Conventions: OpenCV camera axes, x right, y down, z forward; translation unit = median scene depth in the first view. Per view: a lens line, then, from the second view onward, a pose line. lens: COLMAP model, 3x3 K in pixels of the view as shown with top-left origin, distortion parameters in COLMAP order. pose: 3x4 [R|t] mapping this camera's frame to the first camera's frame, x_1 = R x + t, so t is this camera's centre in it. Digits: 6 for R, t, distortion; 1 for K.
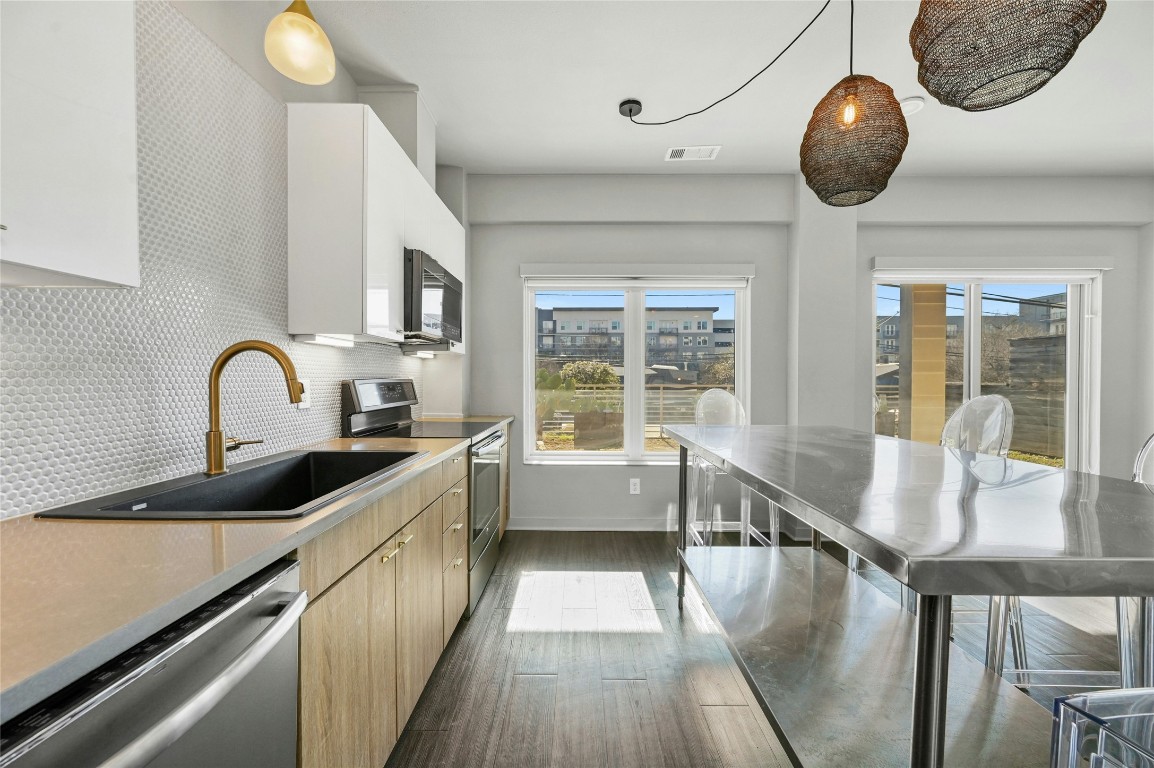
lens RADIAL K [[453.5, 0, 579.4], [0, 453.5, 385.5], [0, 0, 1]] dist [-0.003072, 0.000062]
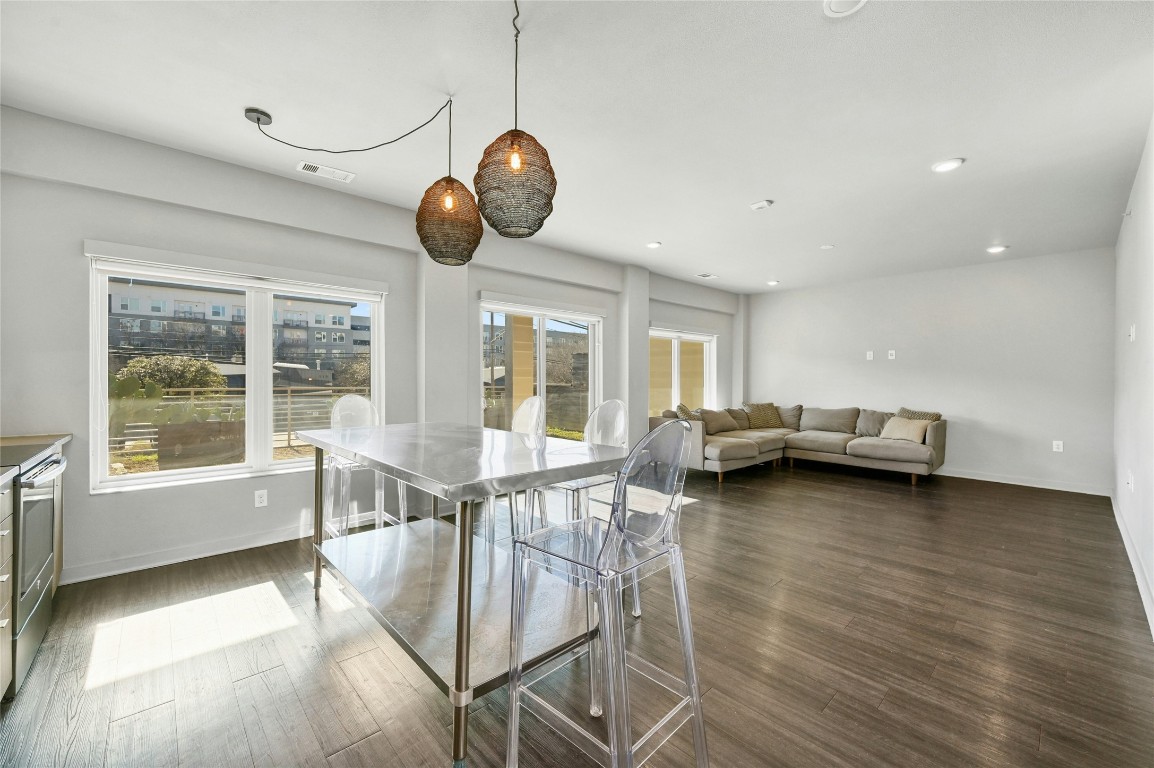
lens RADIAL K [[453.5, 0, 578.4], [0, 453.5, 381.8], [0, 0, 1]] dist [-0.003072, 0.000062]
pose [[0.730685, -0.003383, 0.682707, -0.041118], [0.008683, 0.999953, -0.004338, -0.012179], [-0.682660, 0.009097, 0.730680, -0.157485]]
